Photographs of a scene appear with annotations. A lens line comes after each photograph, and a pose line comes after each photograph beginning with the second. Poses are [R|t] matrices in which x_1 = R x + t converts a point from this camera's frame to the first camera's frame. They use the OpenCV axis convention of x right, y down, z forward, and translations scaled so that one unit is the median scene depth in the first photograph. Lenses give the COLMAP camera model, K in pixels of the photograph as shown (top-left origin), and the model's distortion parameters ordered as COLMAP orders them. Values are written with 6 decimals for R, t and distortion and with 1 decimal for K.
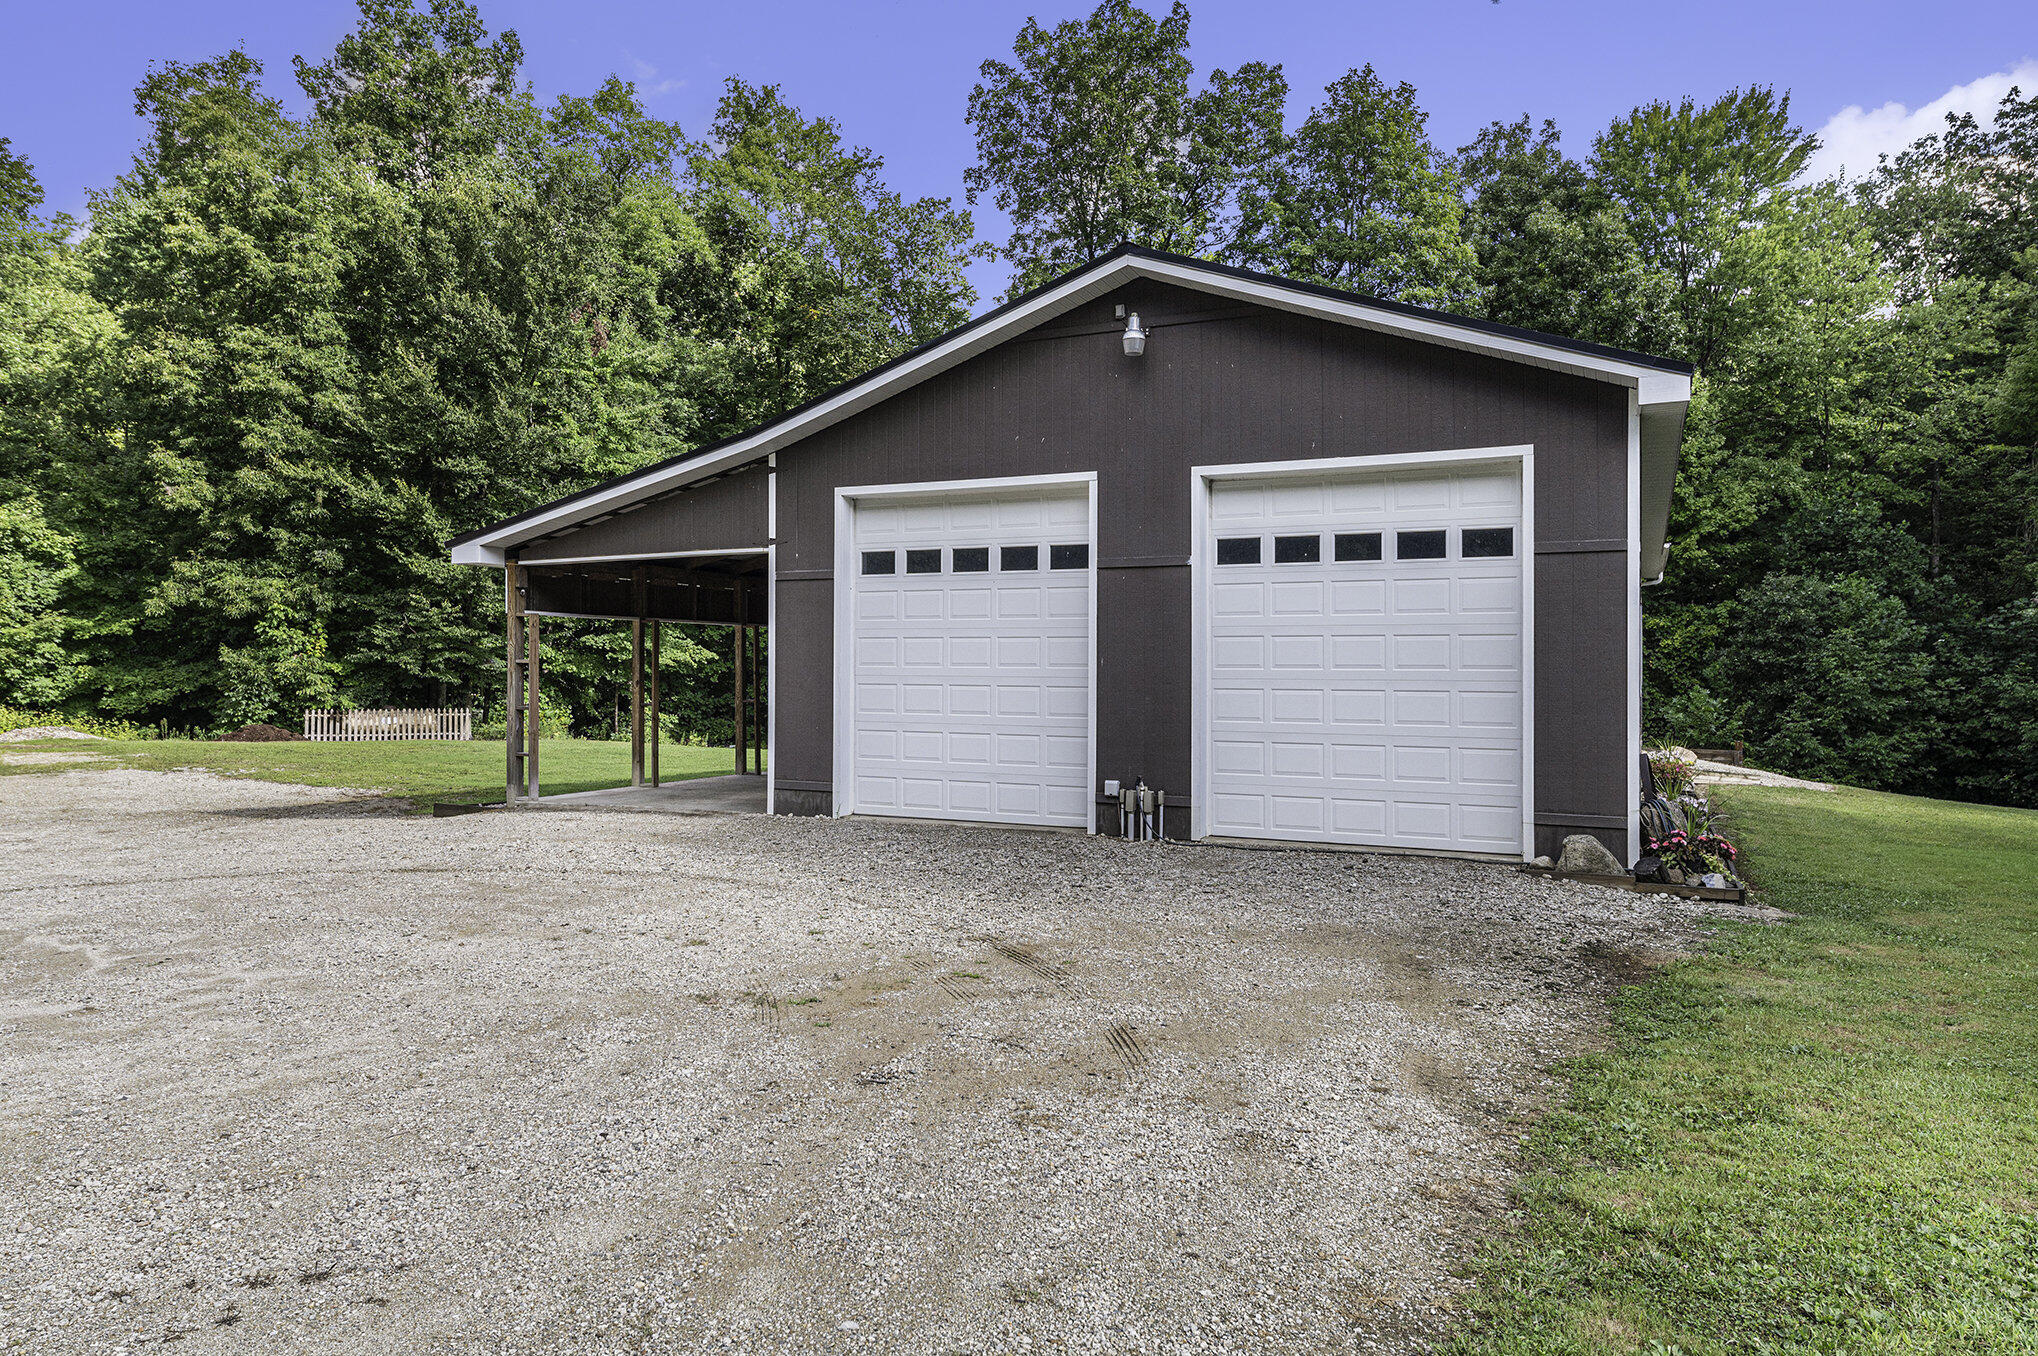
lens RADIAL K [[1312.4, 0, 1013.1], [0, 1312.4, 668.2], [0, 0, 1]] dist [0.046703, 0.007300]
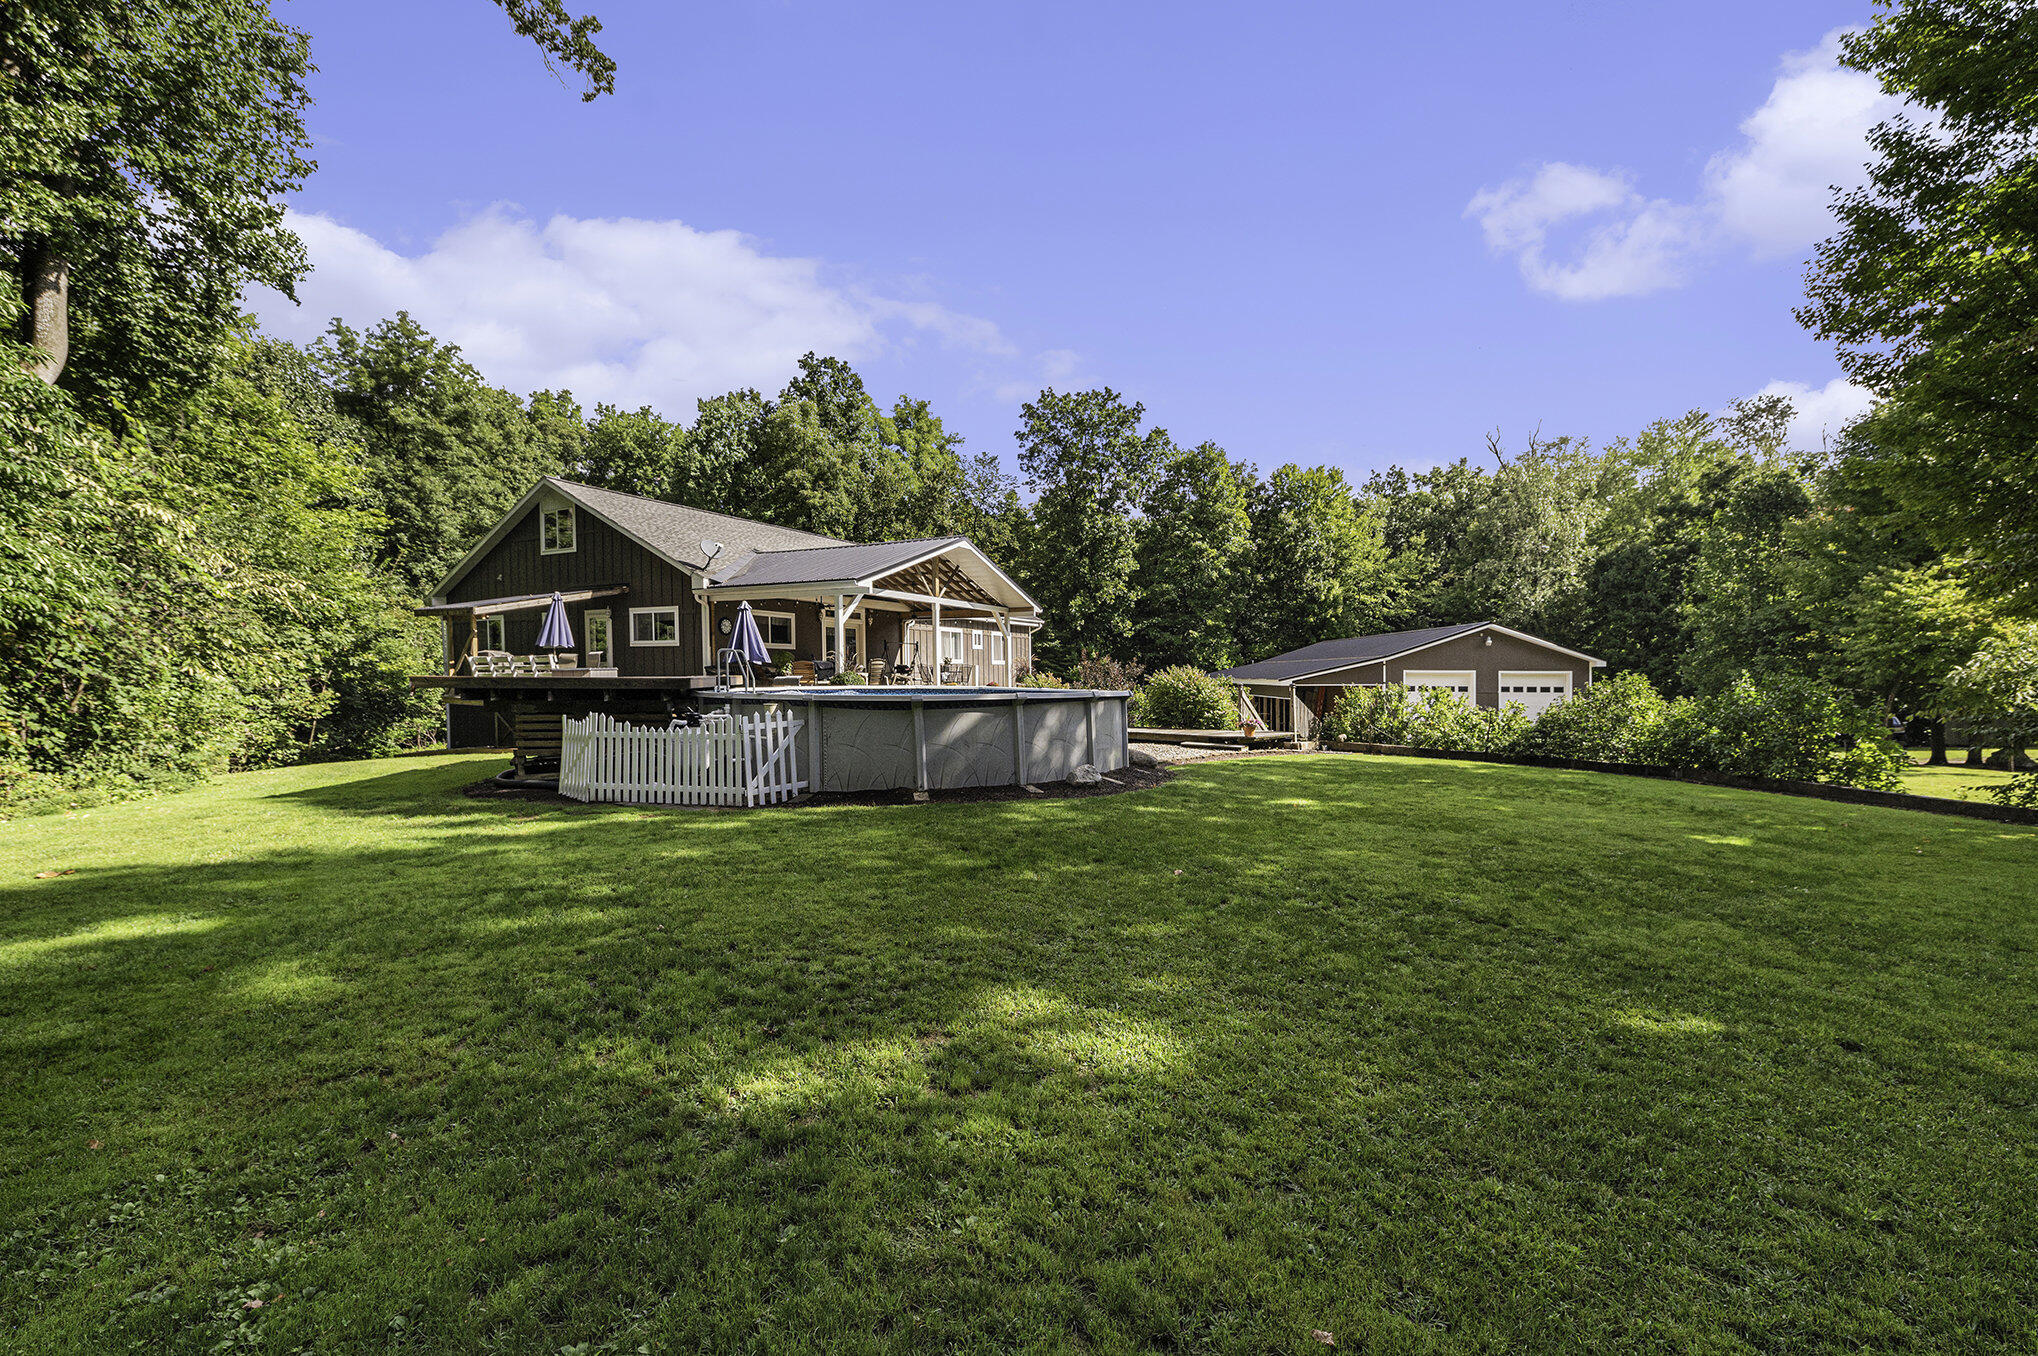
lens RADIAL K [[856.1, 0, 1017.8], [0, 856.1, 676.9], [0, 0, 1]] dist [0.021797, 0.000088]
pose [[0.921729, 0.000020, 0.387834, -0.808484], [-0.001186, 0.999995, 0.002769, -0.043370], [-0.387832, -0.003013, 0.921725, -0.352247]]
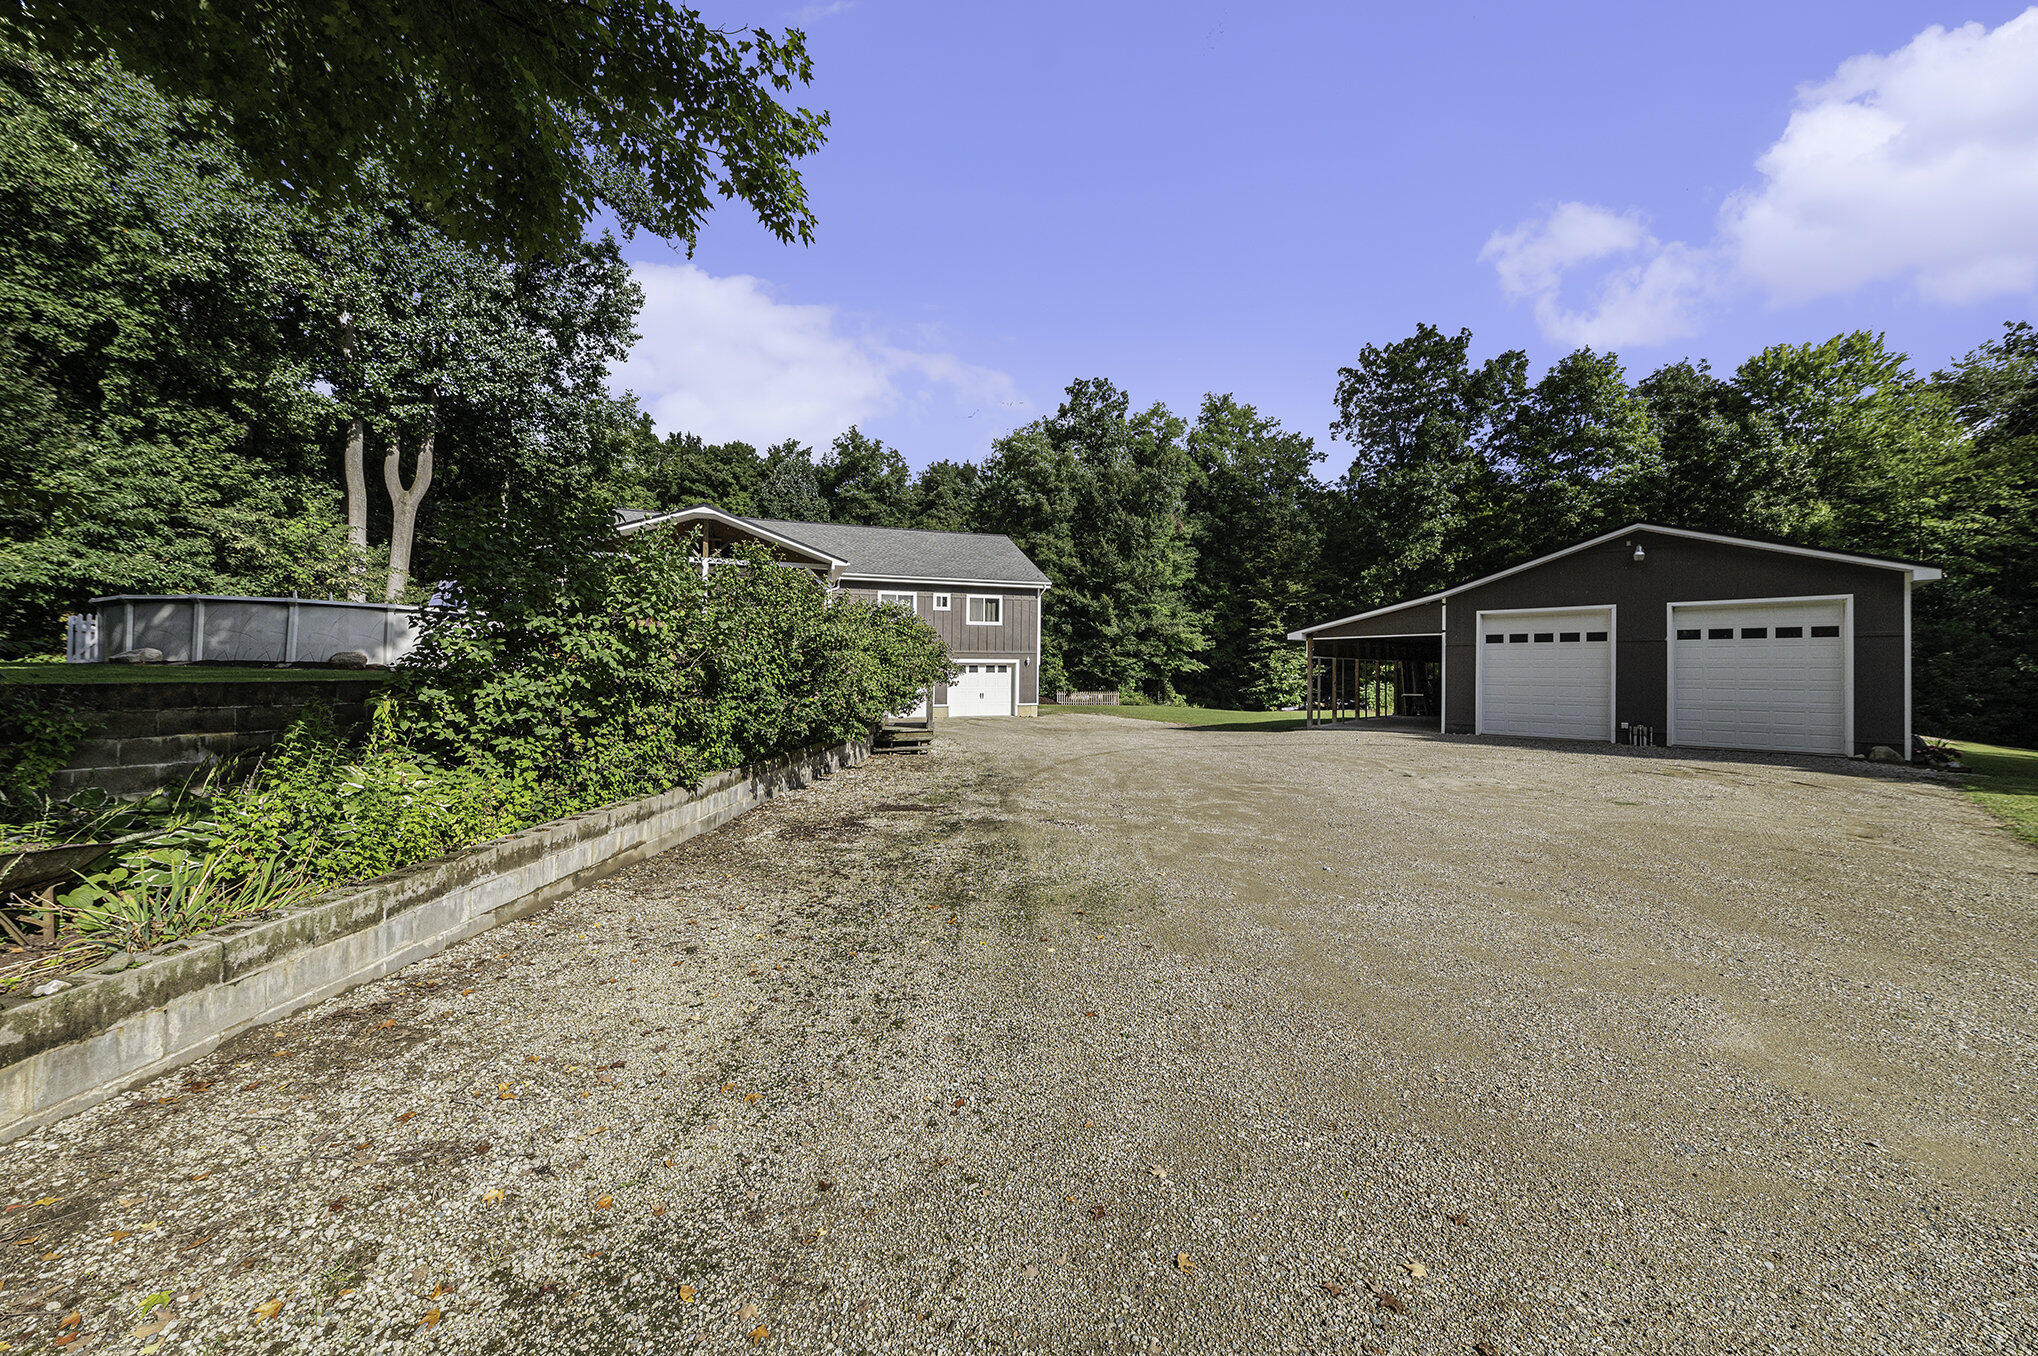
lens RADIAL K [[706.2, 0, 1007.3], [0, 706.2, 672.8], [0, 0, 1]] dist [-0.000735, -0.000984]
pose [[0.941741, 0.001639, -0.336335, -0.195860], [-0.000746, 0.999996, 0.002785, -0.005417], [0.336338, -0.002372, 0.941738, -0.236713]]
